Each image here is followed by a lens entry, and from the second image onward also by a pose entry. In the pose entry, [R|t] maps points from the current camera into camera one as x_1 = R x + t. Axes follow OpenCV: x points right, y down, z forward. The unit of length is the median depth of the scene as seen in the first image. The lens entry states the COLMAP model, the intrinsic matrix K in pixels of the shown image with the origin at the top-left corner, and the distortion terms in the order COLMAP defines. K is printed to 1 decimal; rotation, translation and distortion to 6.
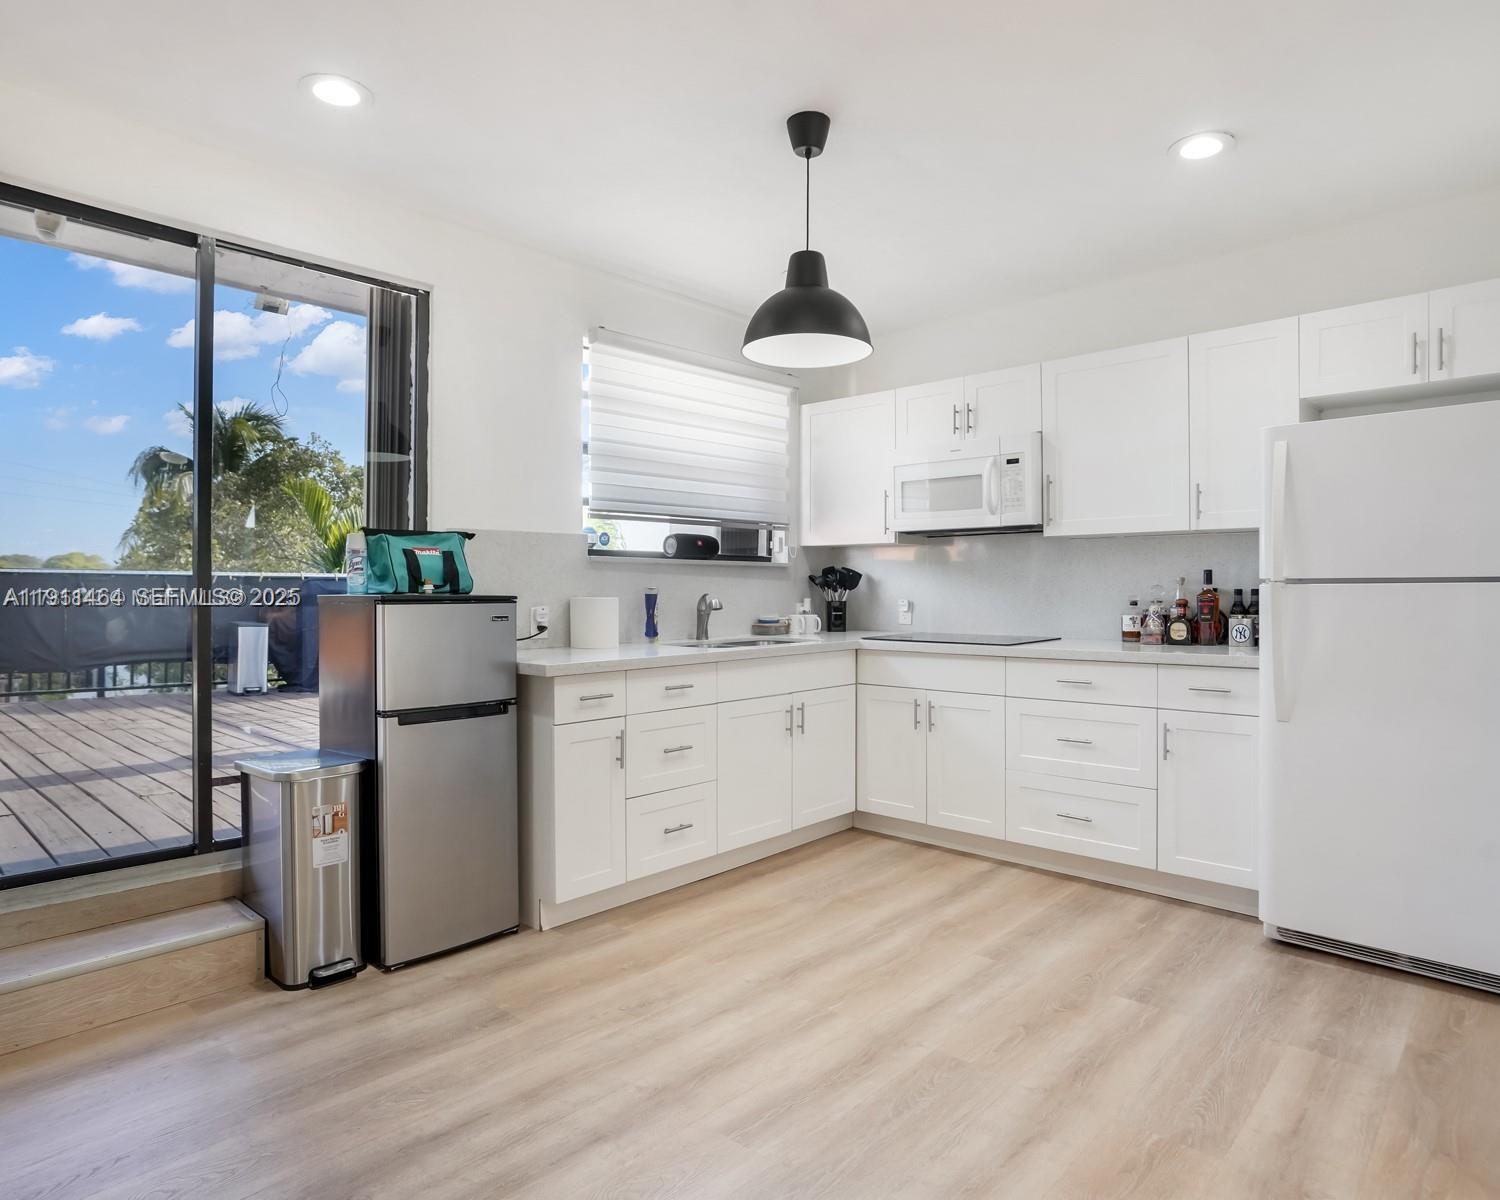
lens RADIAL K [[882.7, 0, 750.0], [0, 882.7, 600.0], [0, 0, 1]] dist [-0.006374, 0.000883]
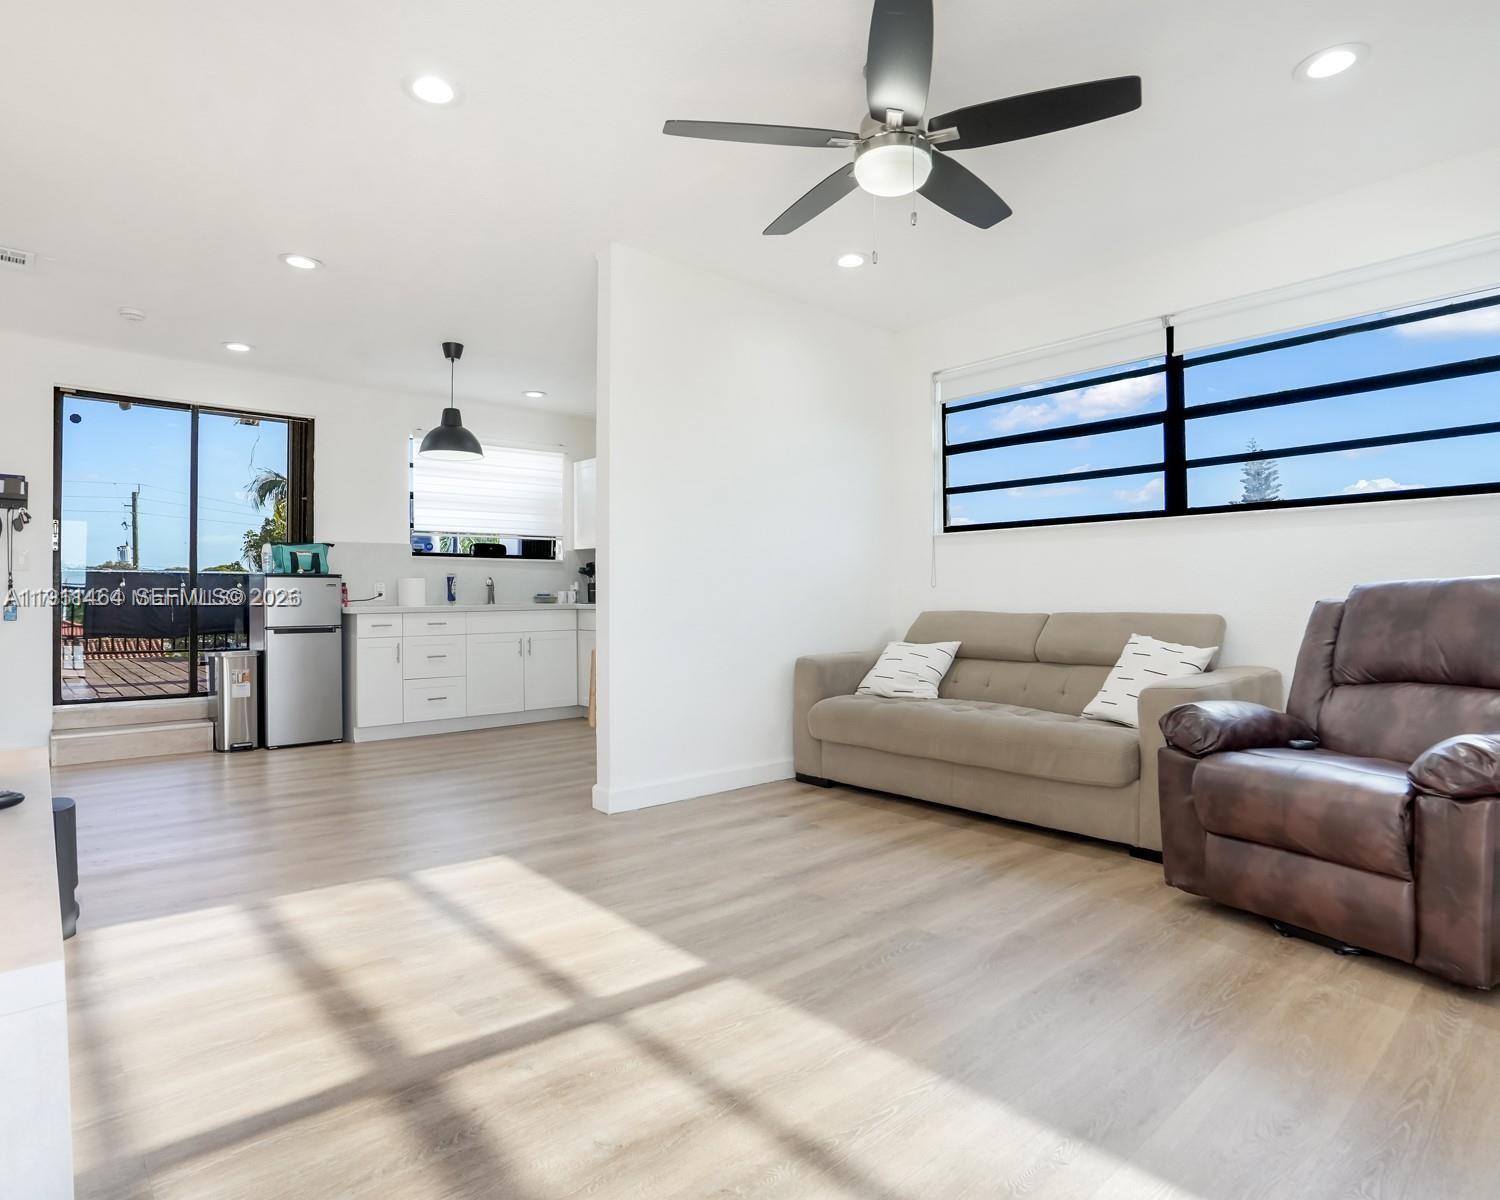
lens RADIAL K [[862.2, 0, 750.0], [0, 862.2, 600.0], [0, 0, 1]] dist [-0.001052, -0.000759]
pose [[0.993466, -0.004588, -0.114039, 0.847383], [0.003411, 0.999939, -0.010513, 0.074120], [0.114080, 0.010055, 0.993421, -0.810644]]
